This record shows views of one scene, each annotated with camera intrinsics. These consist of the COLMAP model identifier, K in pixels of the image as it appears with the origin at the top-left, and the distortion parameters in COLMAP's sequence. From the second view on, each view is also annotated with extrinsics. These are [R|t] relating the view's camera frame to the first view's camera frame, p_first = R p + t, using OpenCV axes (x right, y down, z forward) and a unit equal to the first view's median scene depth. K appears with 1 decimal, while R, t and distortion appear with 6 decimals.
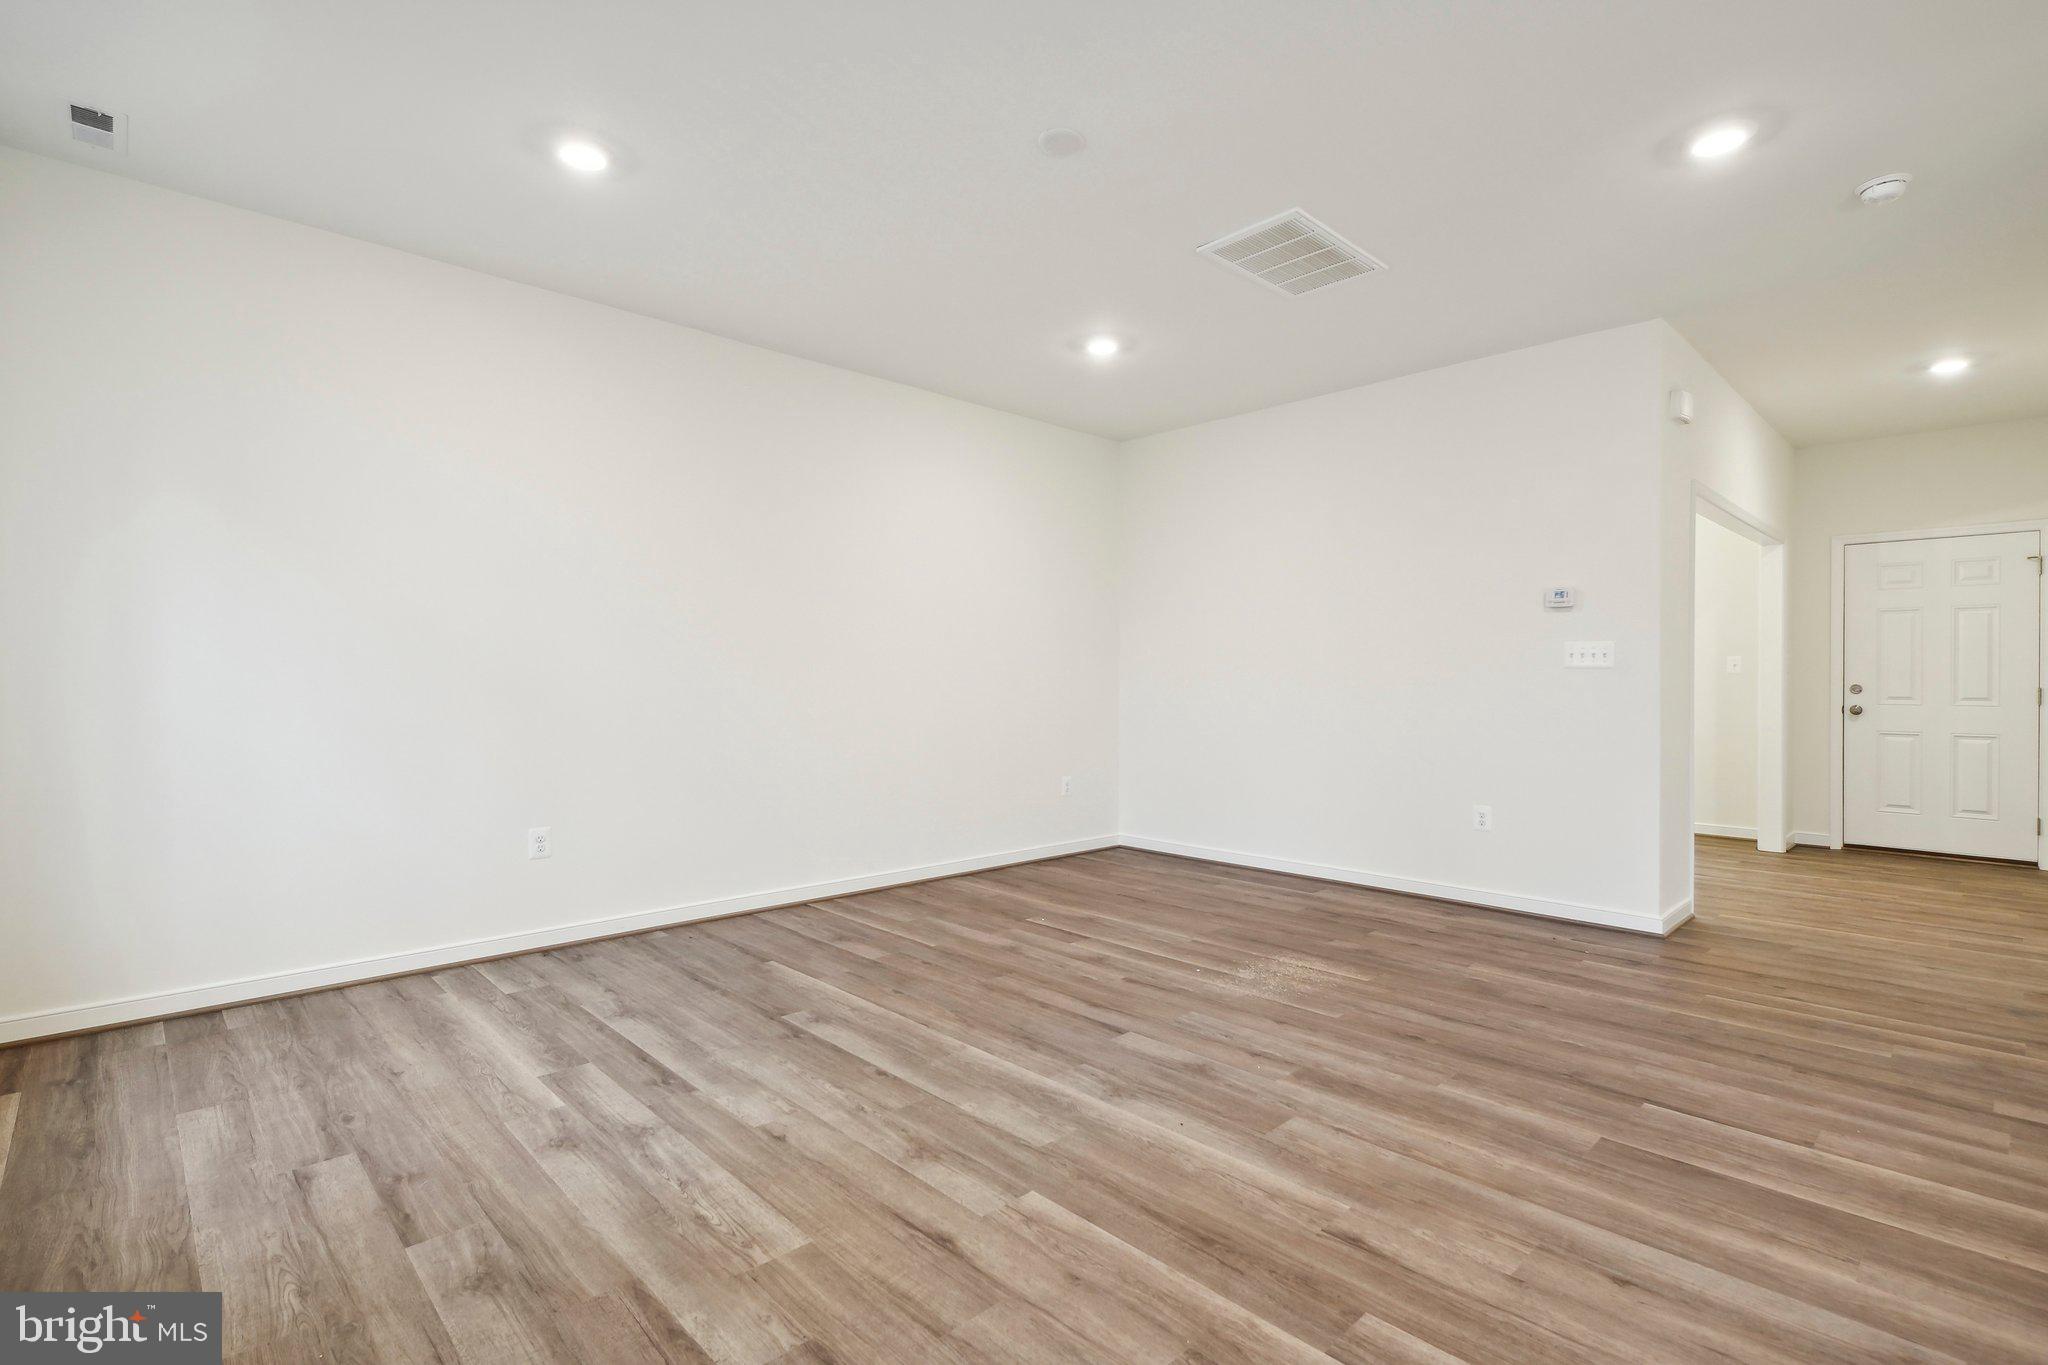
lens RADIAL K [[941.1, 0, 1040.6], [0, 941.1, 673.1], [0, 0, 1]] dist [0.003373, -0.002880]
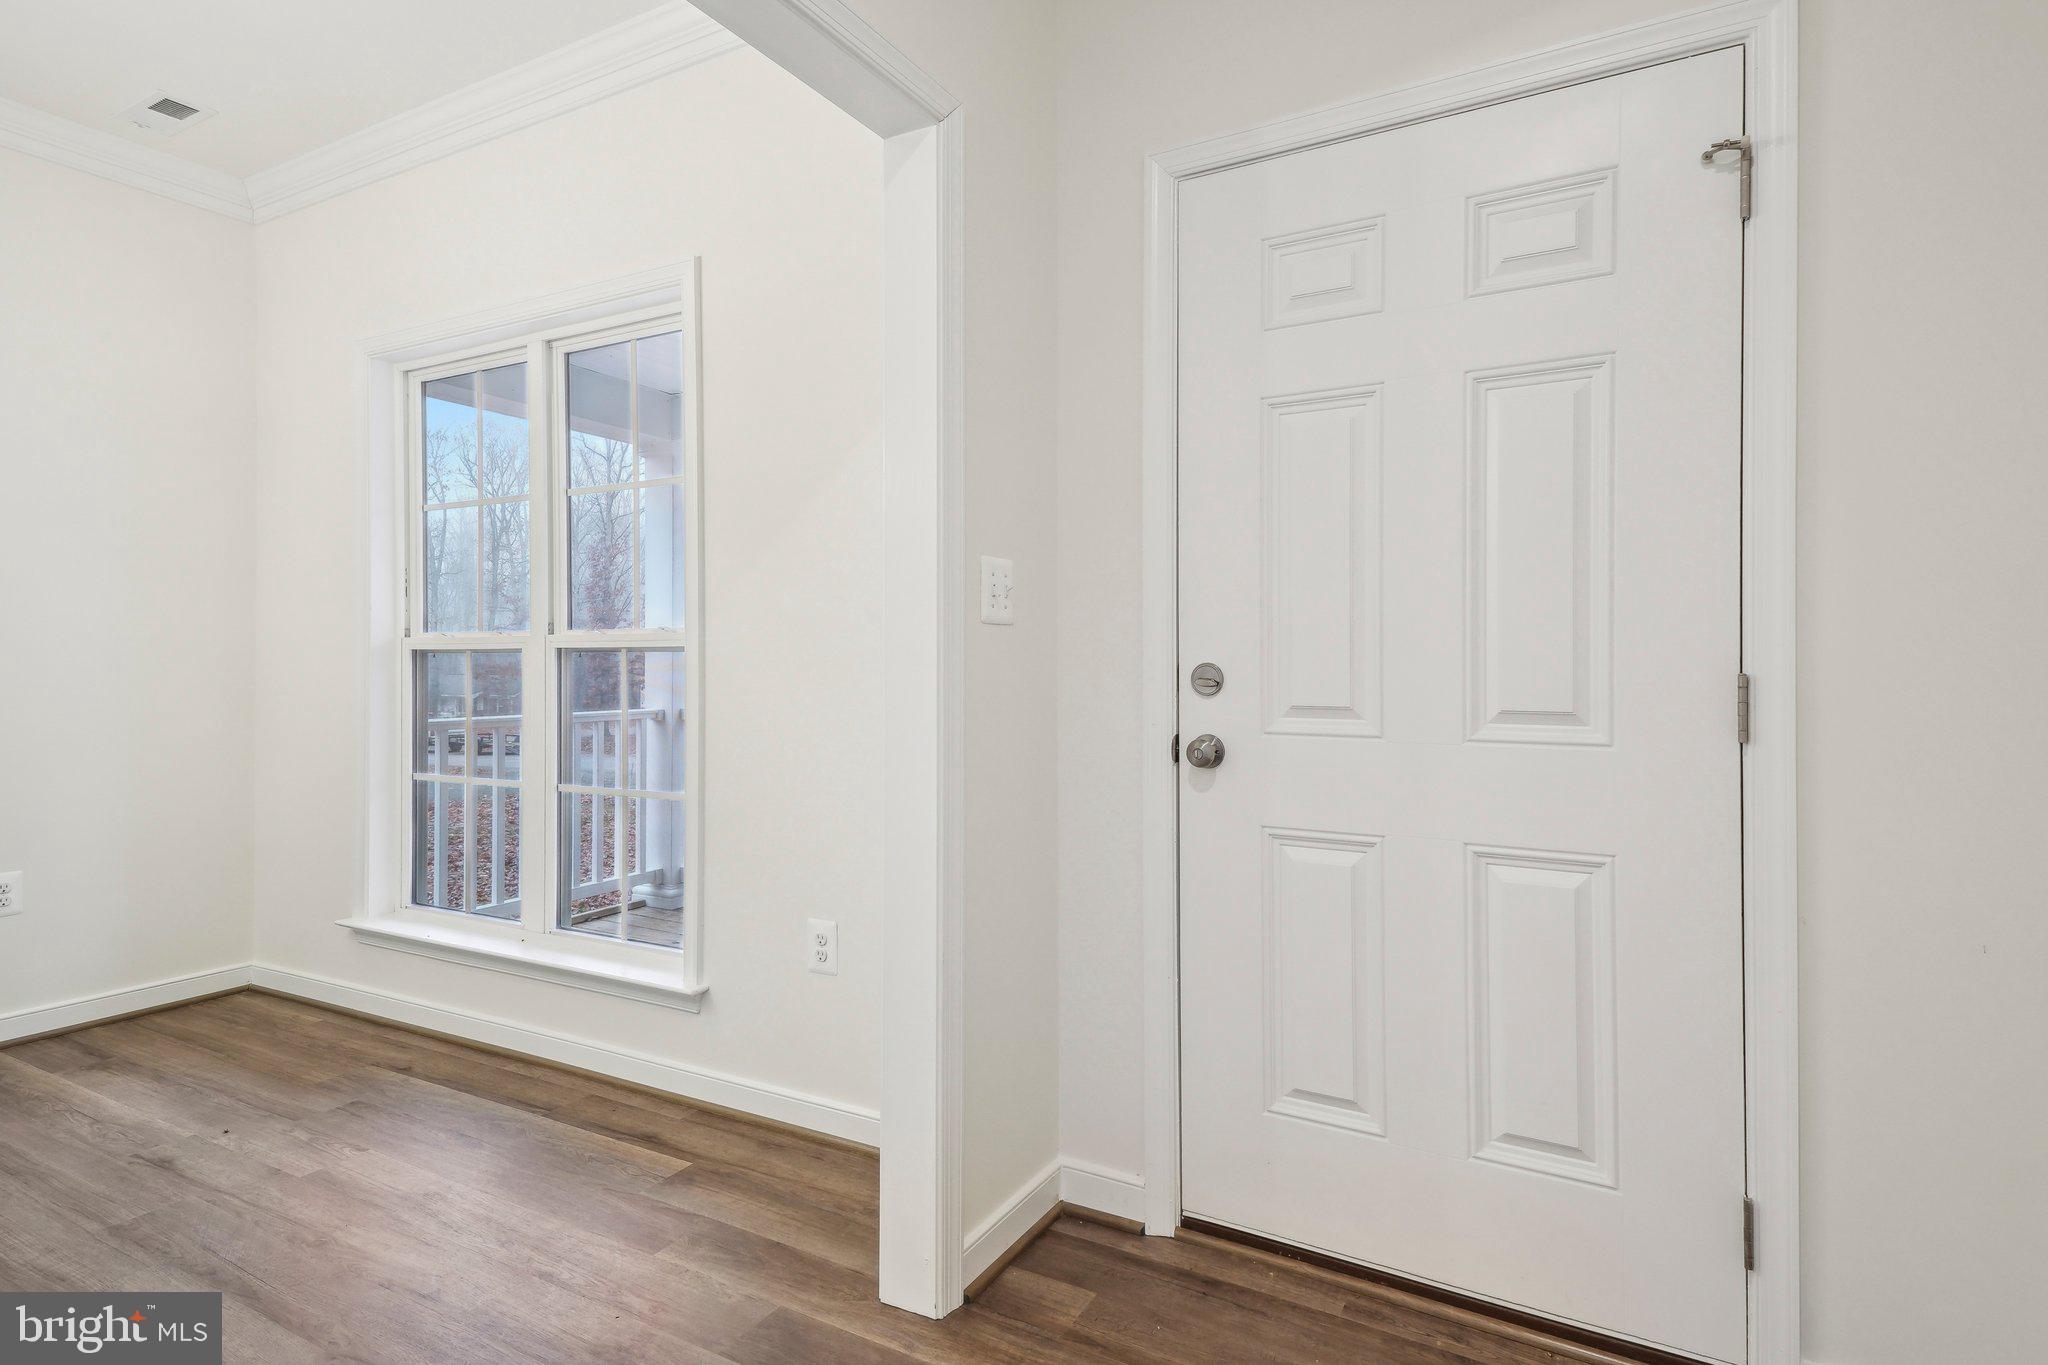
lens RADIAL K [[1083.4, 0, 1042.1], [0, 1083.4, 648.3], [0, 0, 1]] dist [0.032013, -0.008944]
pose [[0.959260, 0.002935, 0.282508, 0.726592], [-0.001475, 0.999984, -0.005378, 0.009940], [-0.282520, 0.004742, 0.959250, 0.700757]]
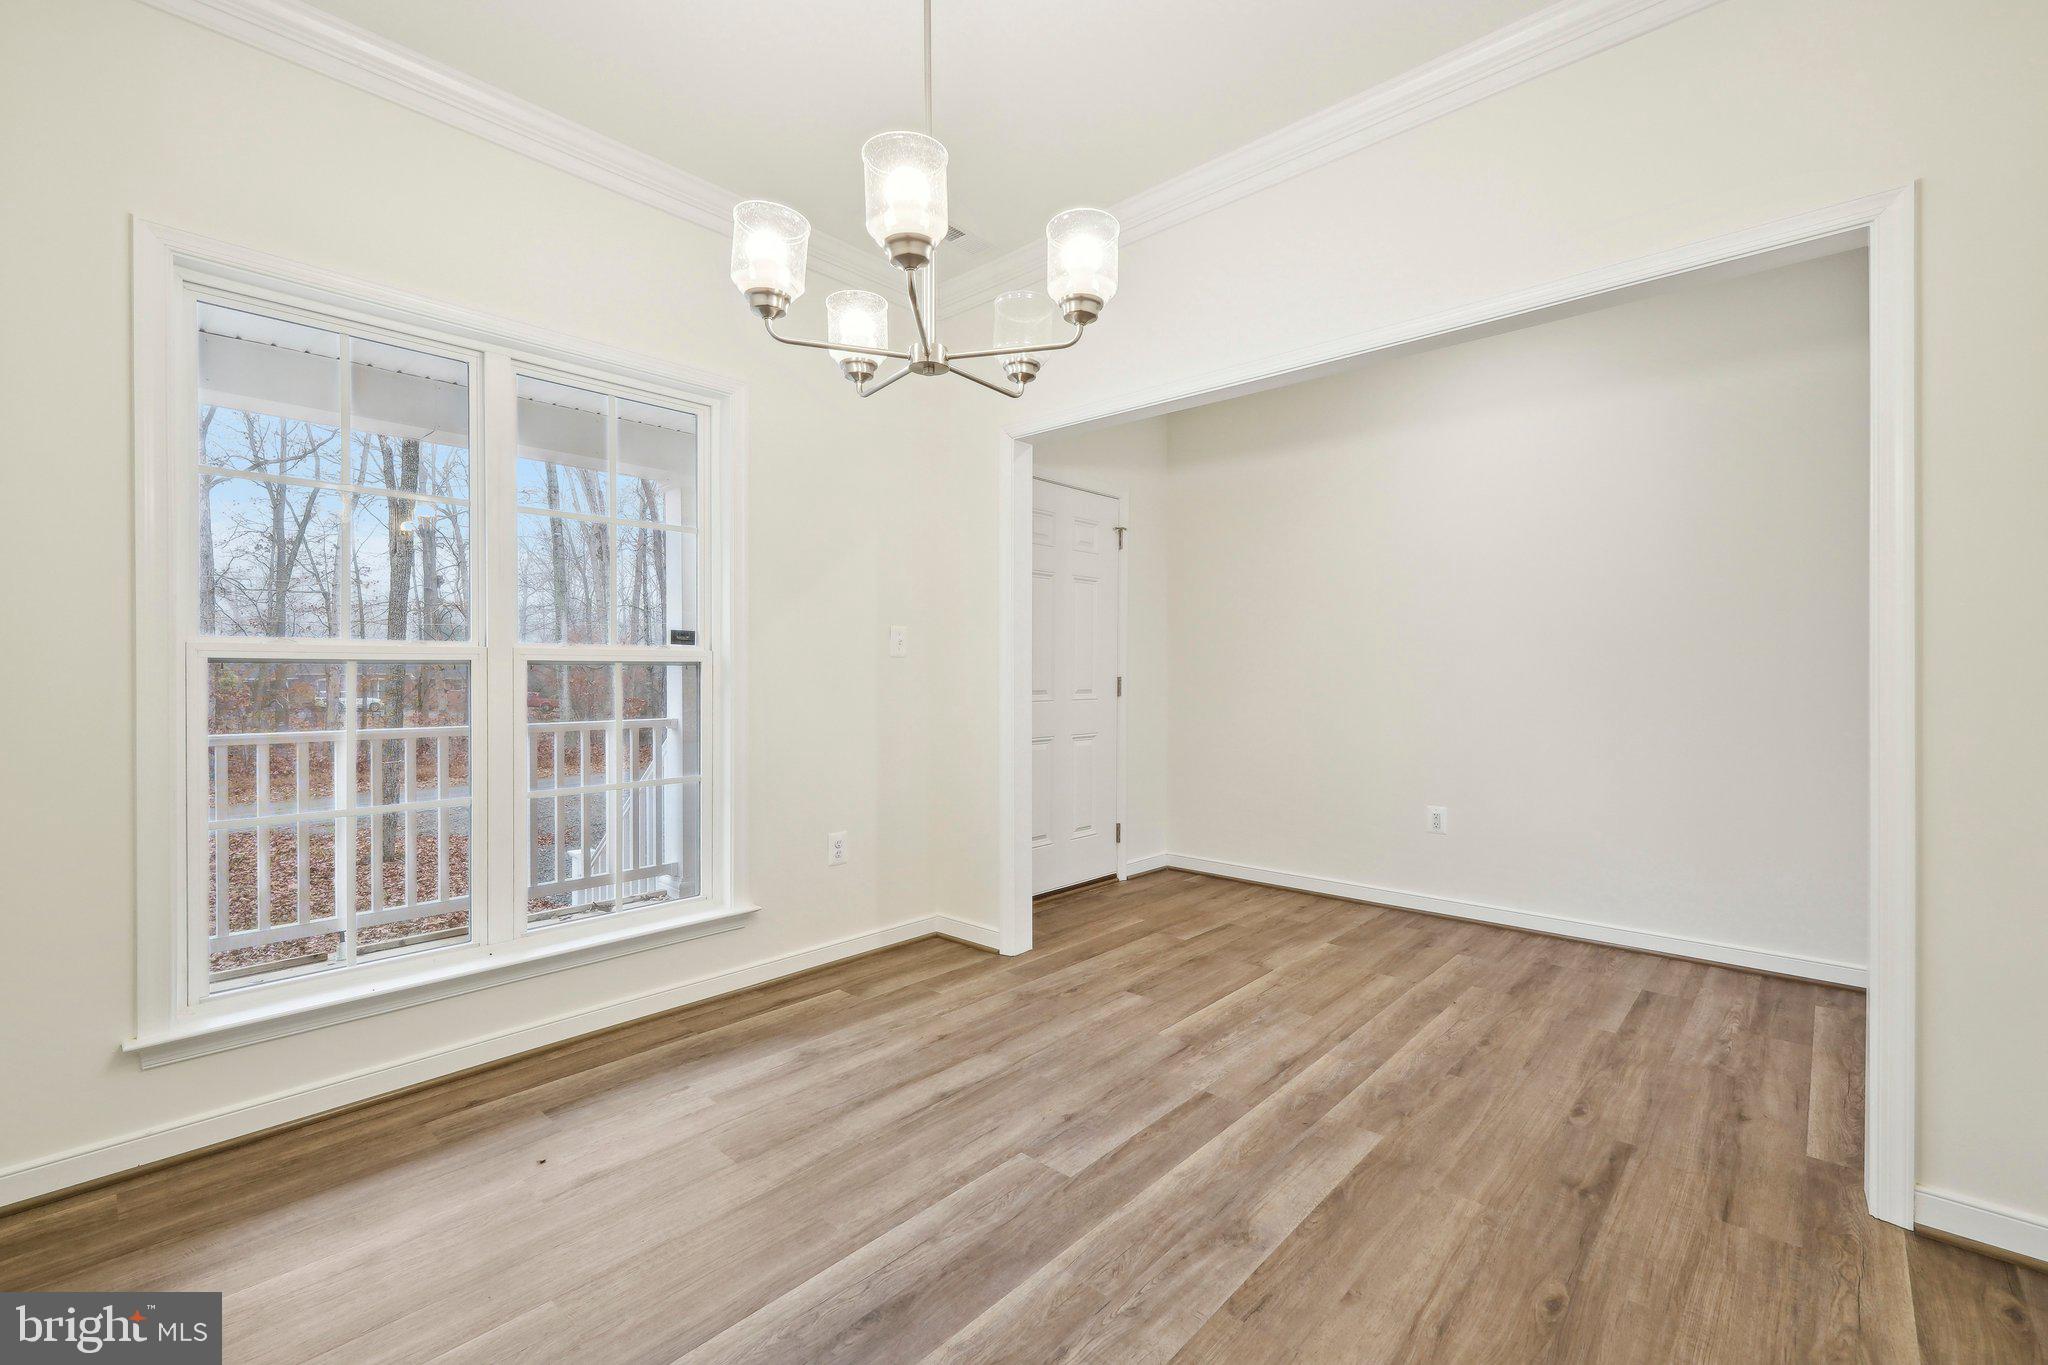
lens RADIAL K [[876.4, 0, 1024.8], [0, 876.4, 680.8], [0, 0, 1]] dist [0.012055, -0.002353]
pose [[-0.060674, -0.006540, 0.998136, 0.227184], [-0.004856, 0.999969, 0.006256, 0.012998], [-0.998146, -0.004467, -0.060704, 1.029162]]
